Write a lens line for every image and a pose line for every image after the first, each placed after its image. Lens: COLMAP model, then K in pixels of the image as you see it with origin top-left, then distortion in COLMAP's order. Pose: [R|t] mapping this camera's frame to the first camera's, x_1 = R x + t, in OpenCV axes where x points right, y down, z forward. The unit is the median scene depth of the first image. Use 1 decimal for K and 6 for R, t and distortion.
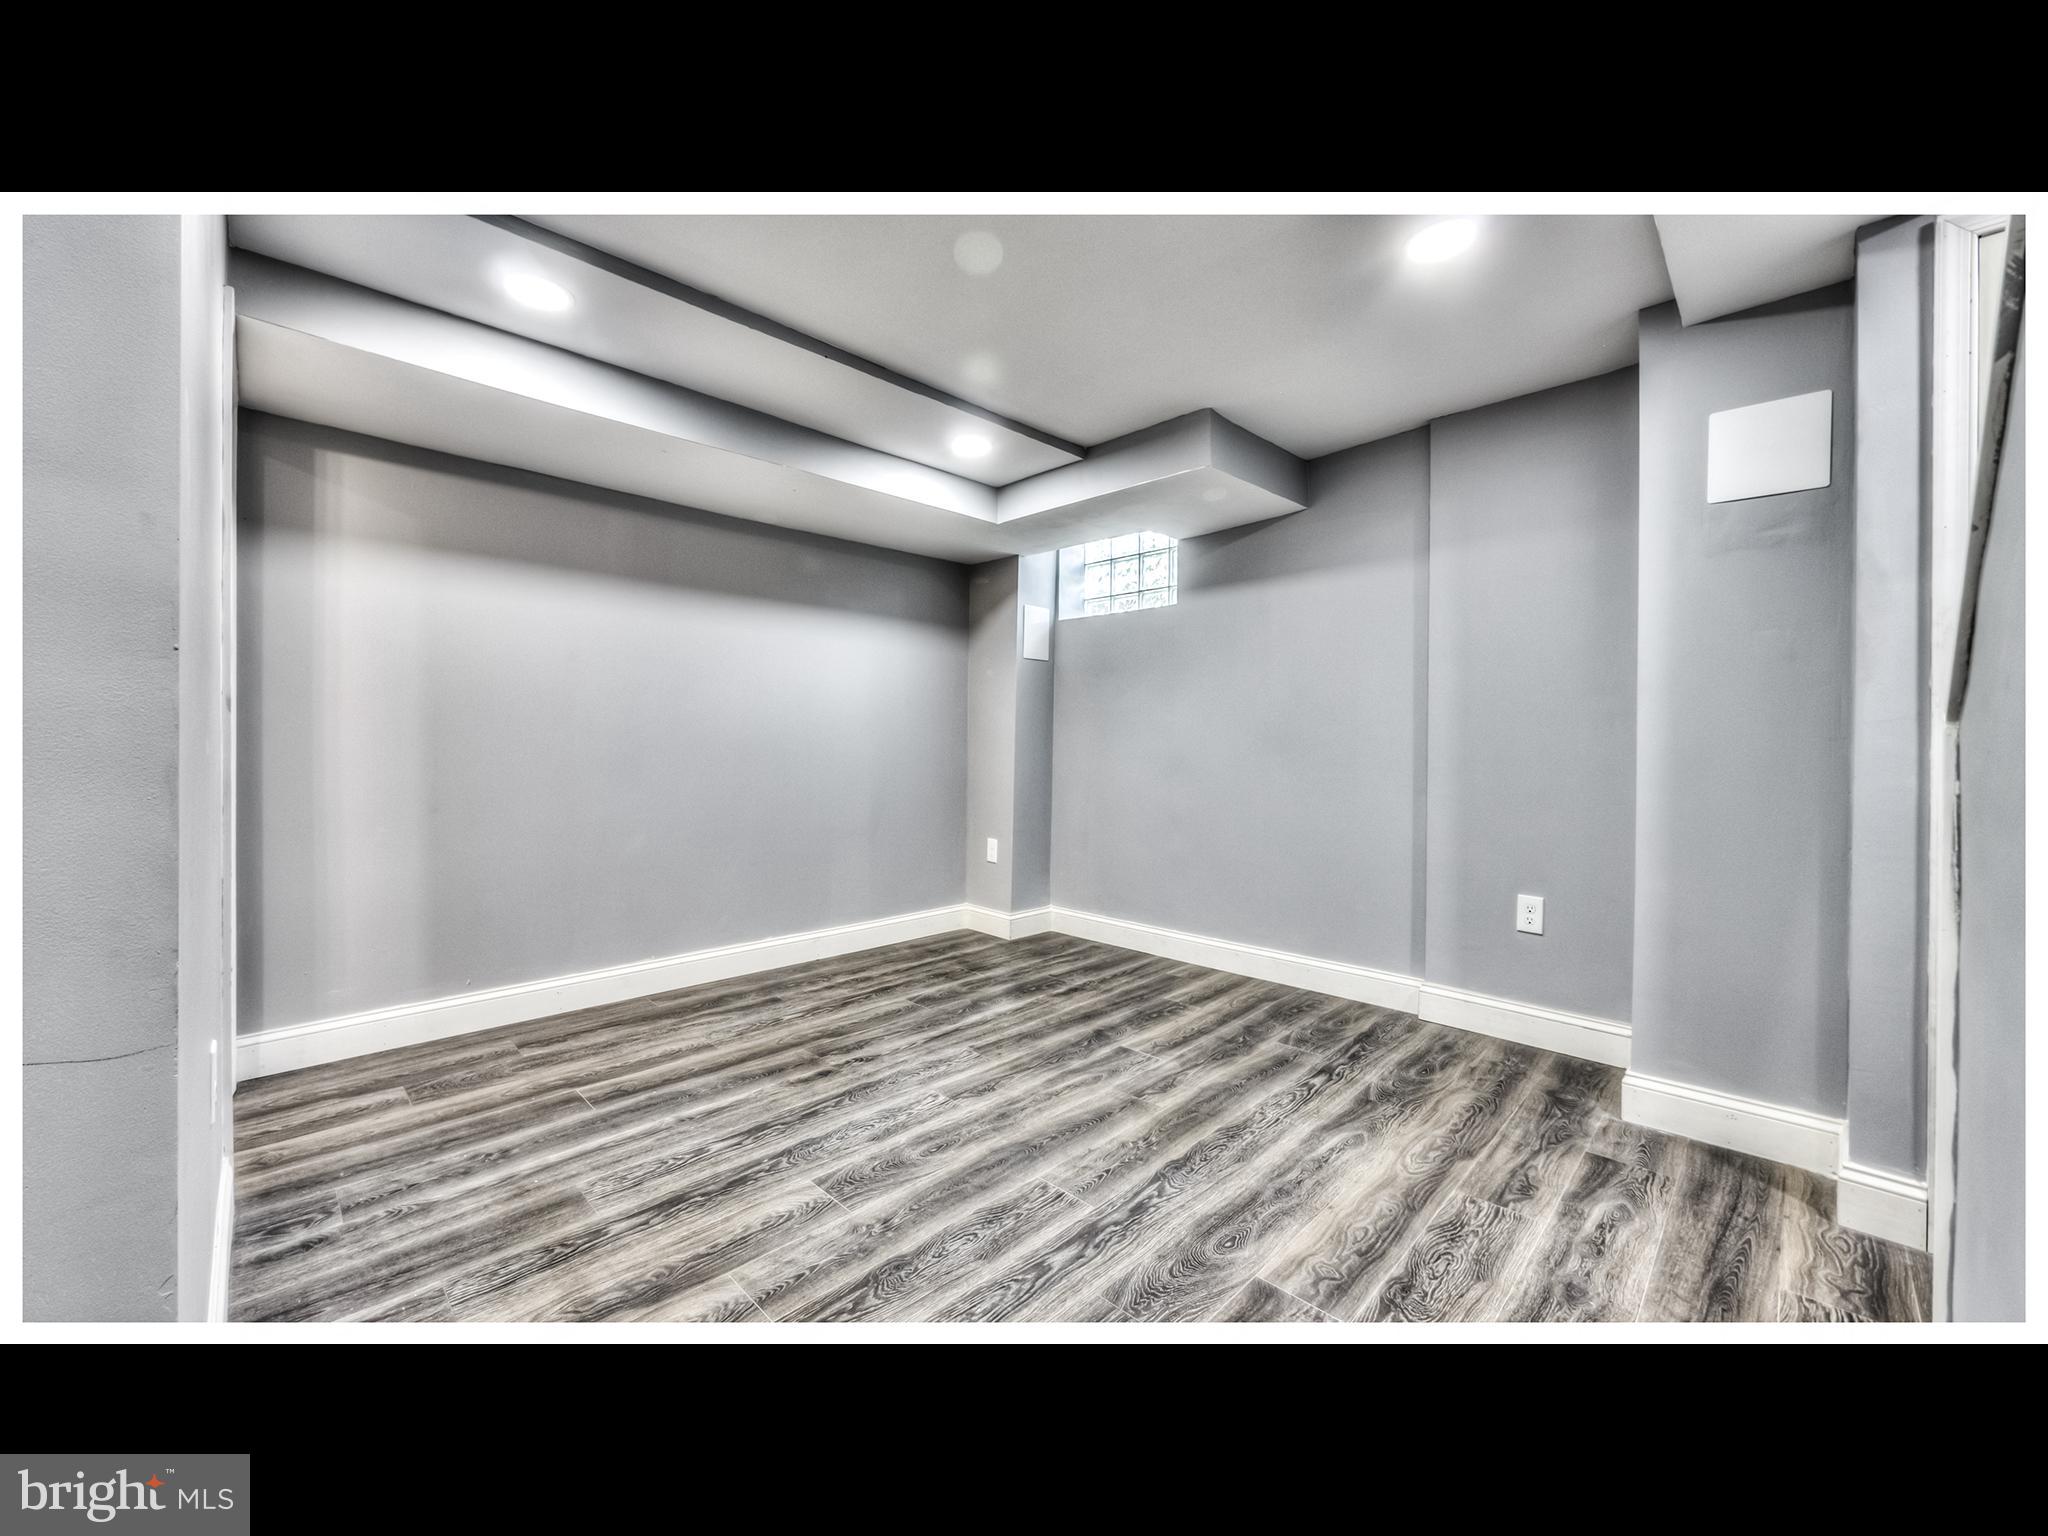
lens RADIAL K [[790.7, 0, 1019.9], [0, 790.7, 743.6], [0, 0, 1]] dist [-0.003571, 0.001720]
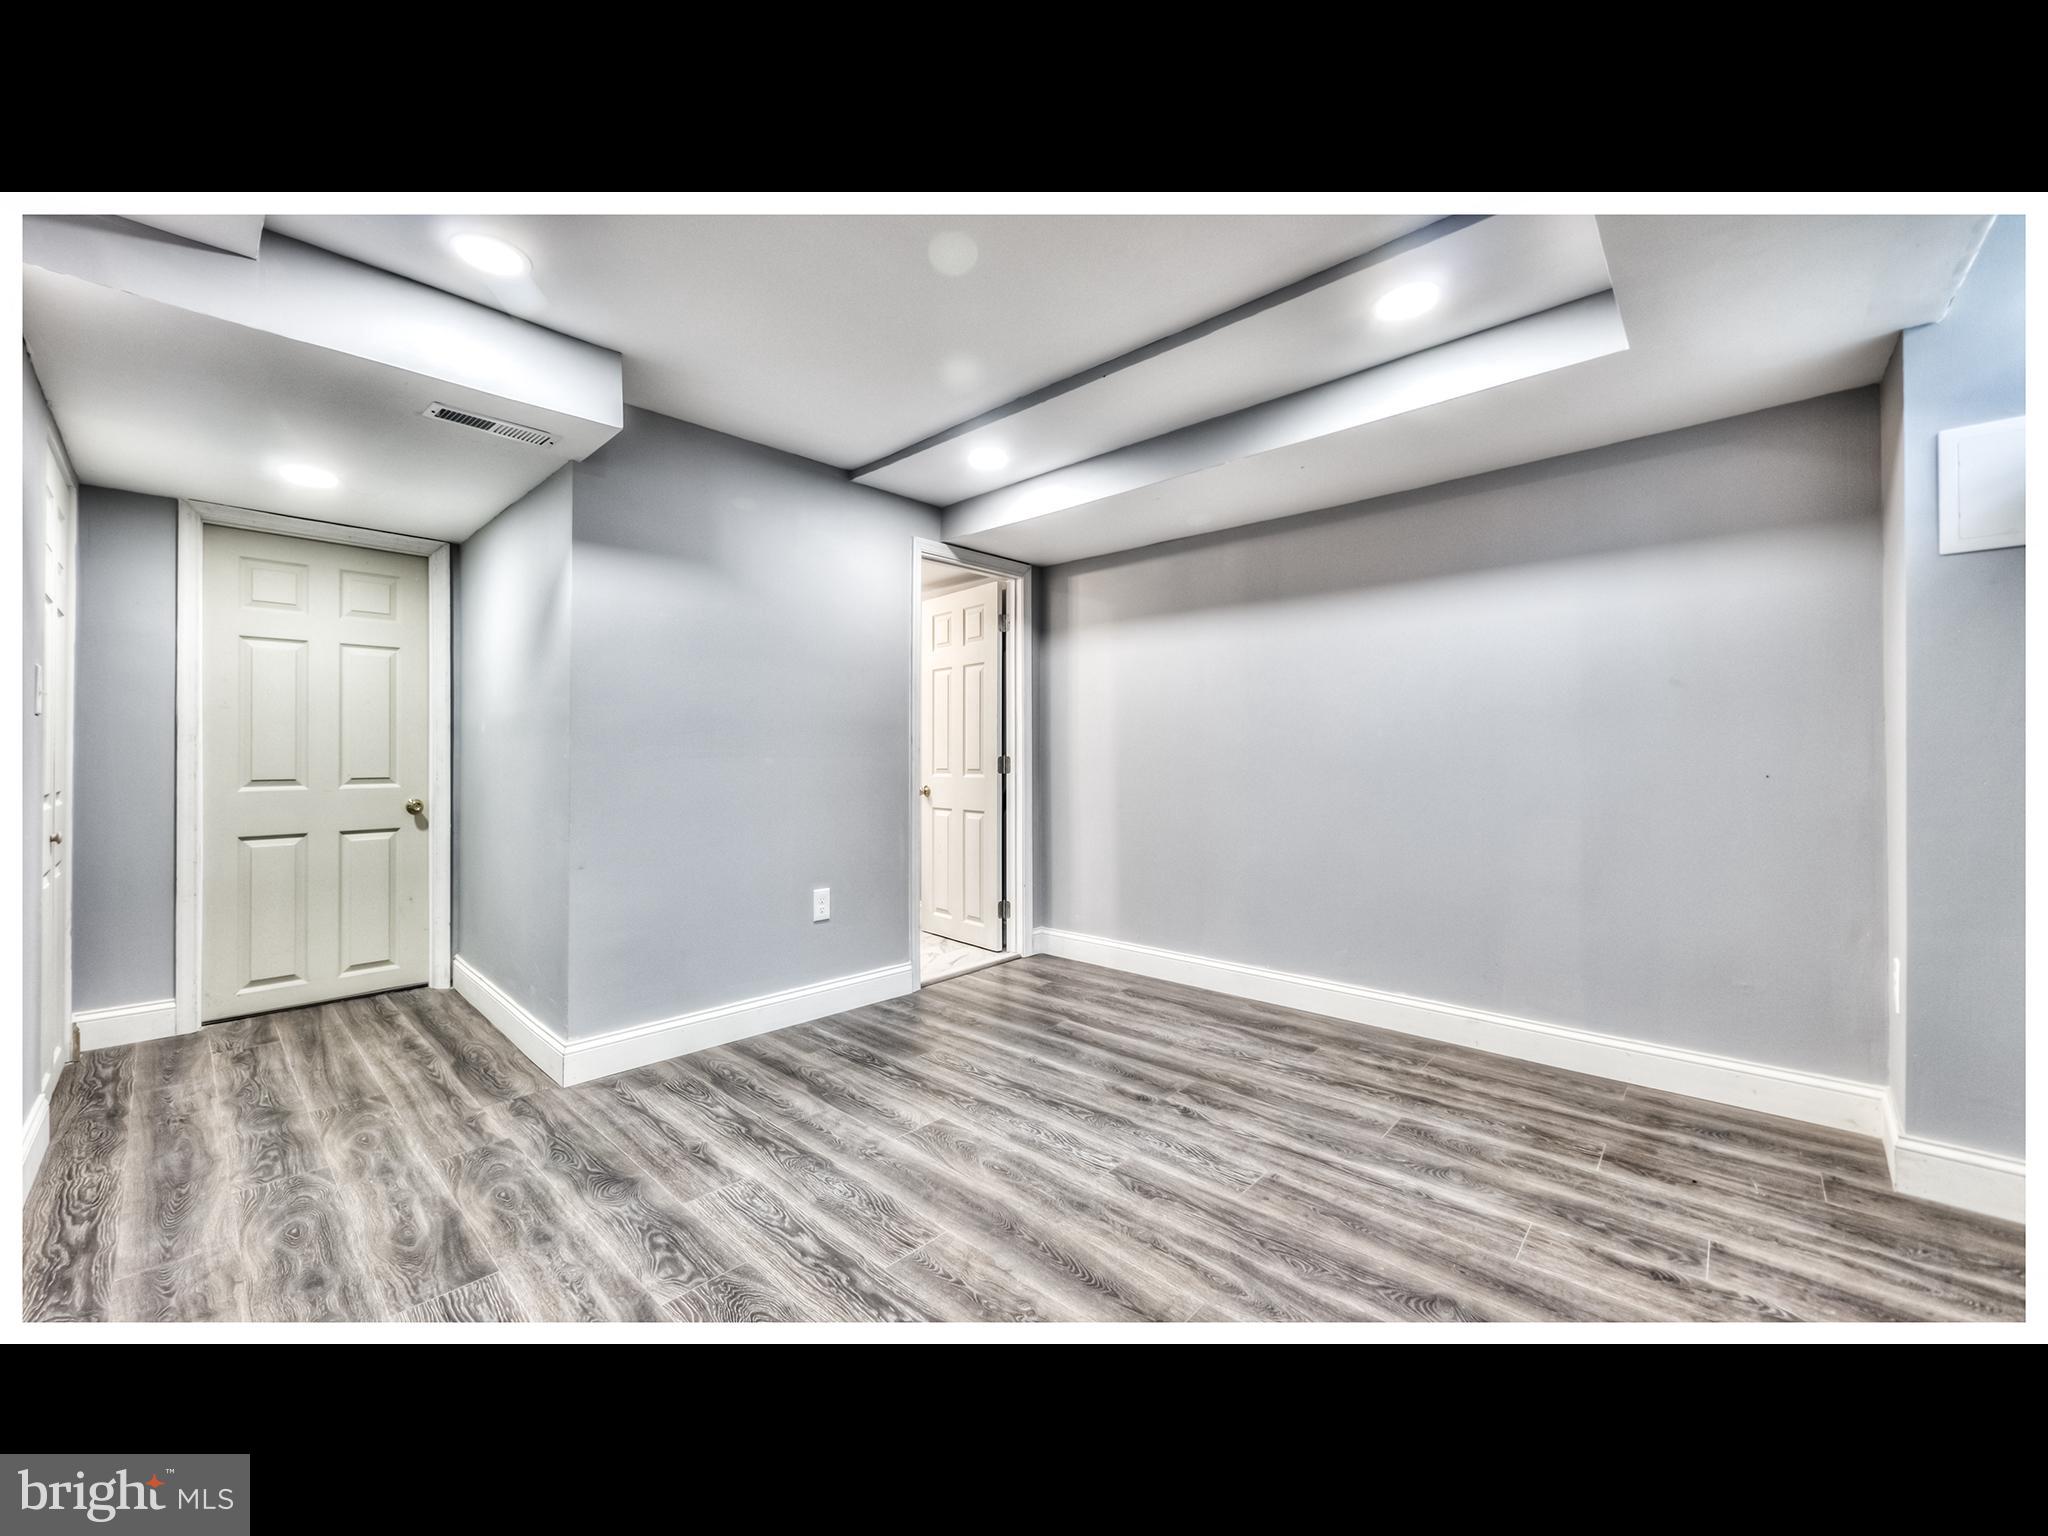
lens RADIAL K [[790.7, 0, 977.8], [0, 790.7, 747.2], [0, 0, 1]] dist [-0.003571, 0.001720]
pose [[0.015370, -0.019484, -0.999692, 0.759798], [-0.000515, 0.999810, -0.019494, 0.007117], [0.999882, 0.000815, 0.015357, 0.822056]]
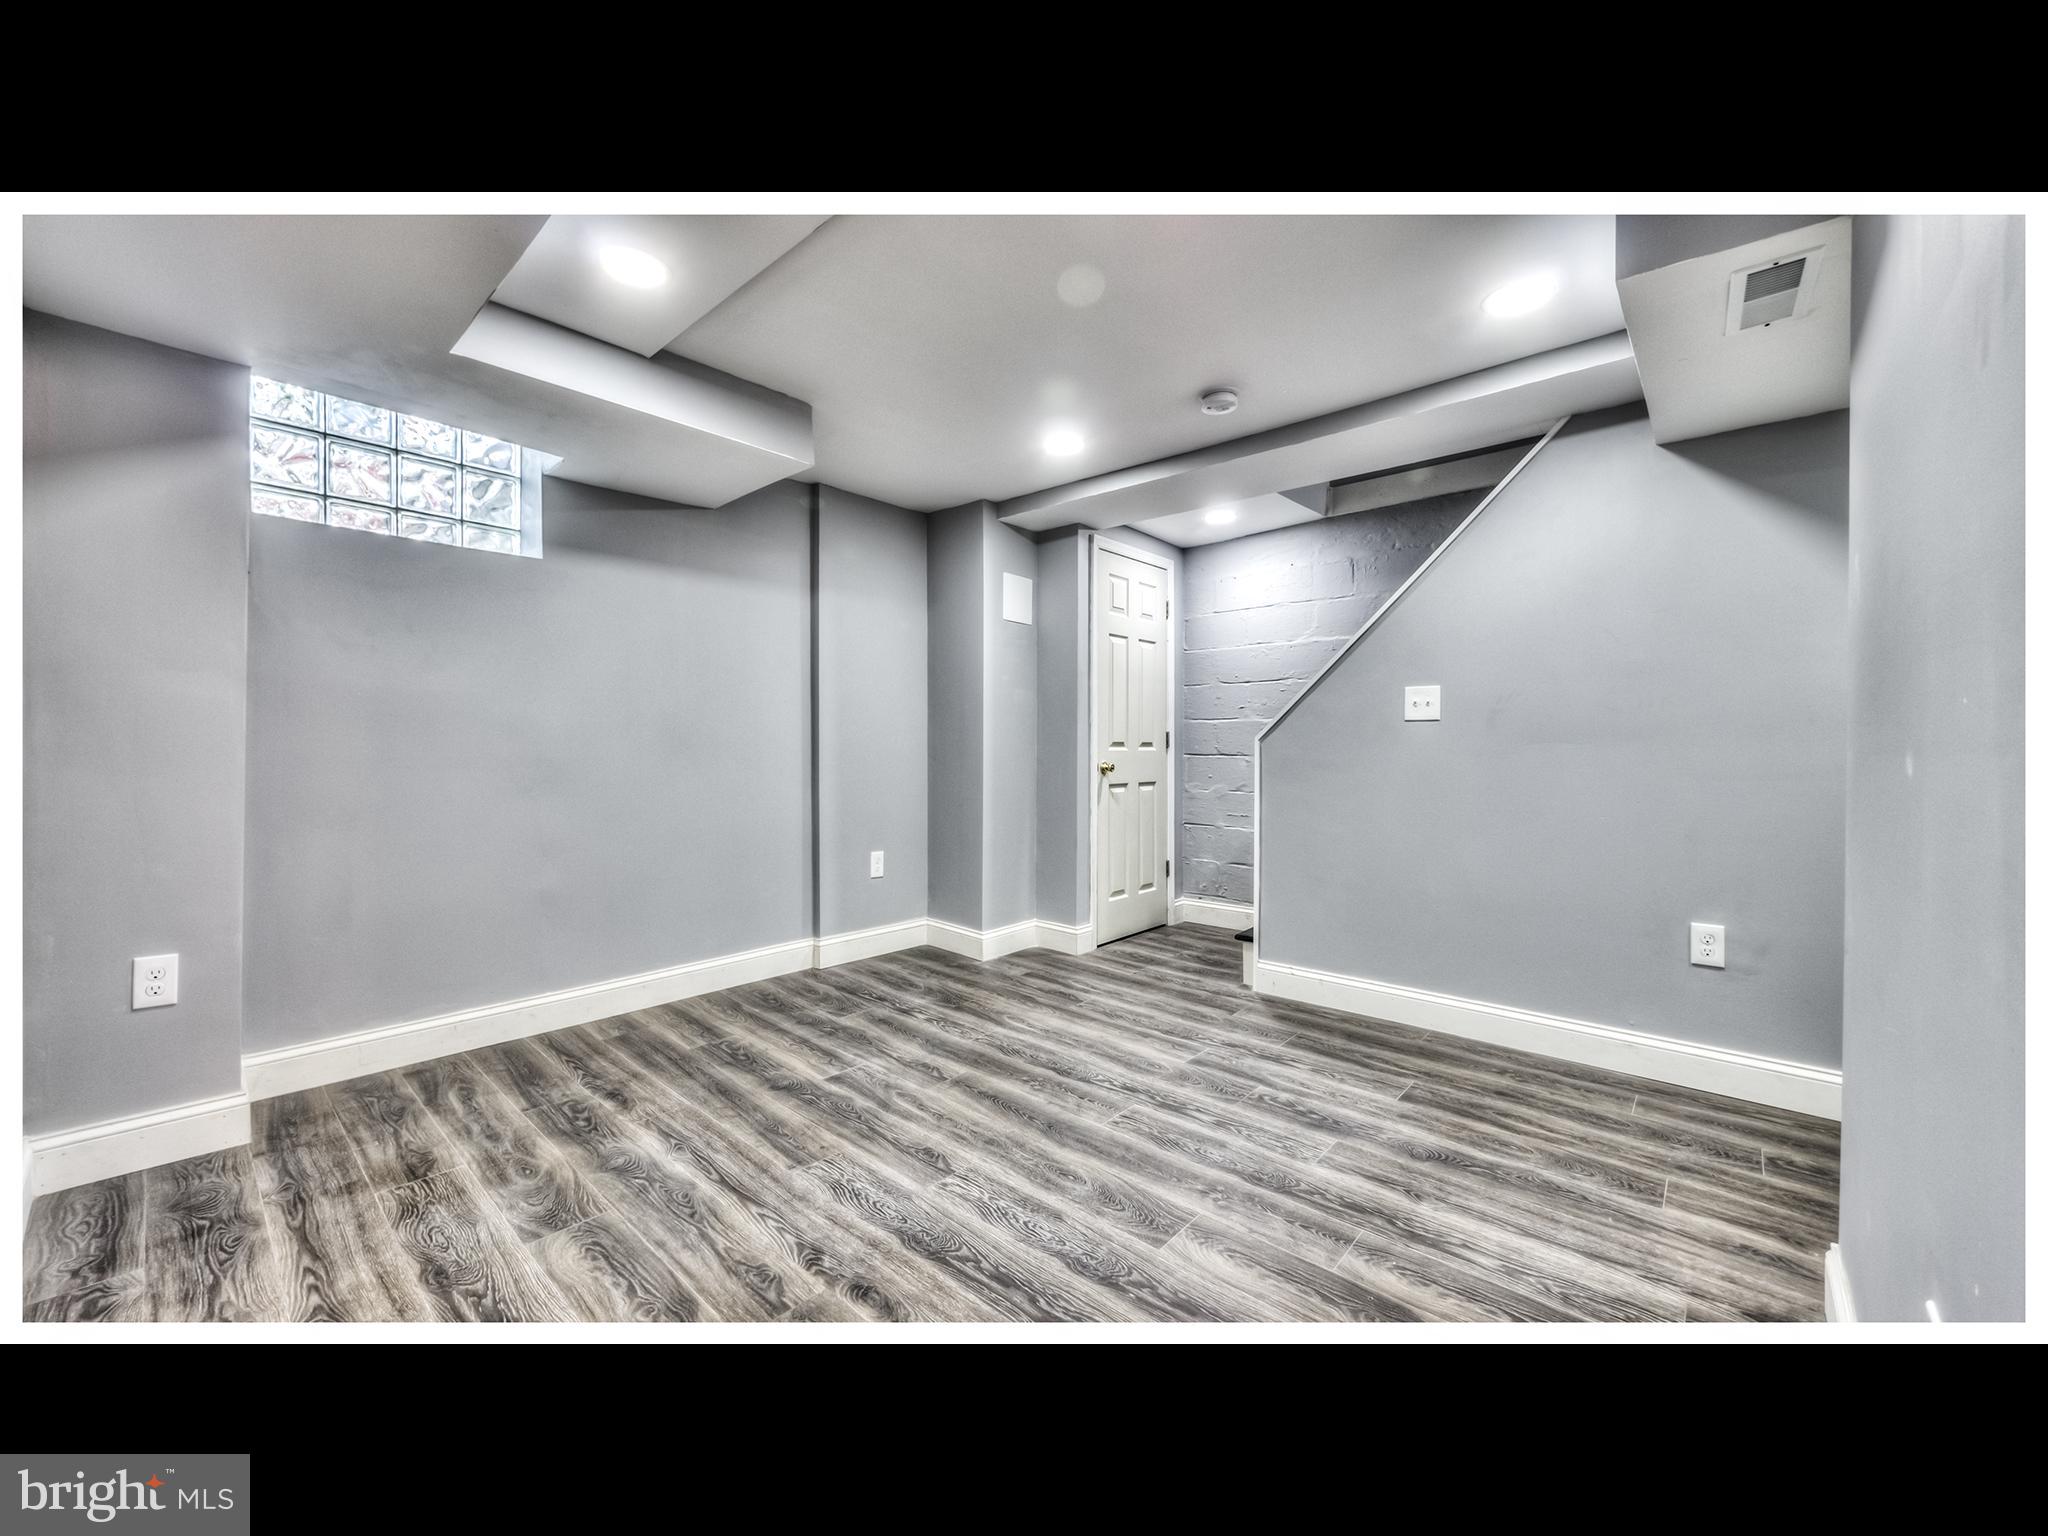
lens RADIAL K [[790.7, 0, 978.8], [0, 790.7, 757.0], [0, 0, 1]] dist [-0.003571, 0.001720]
pose [[-0.019263, -0.022322, 0.999565, -0.892865], [-0.000734, 0.999751, 0.022312, -0.009689], [-0.999814, -0.000304, -0.019274, 0.965702]]
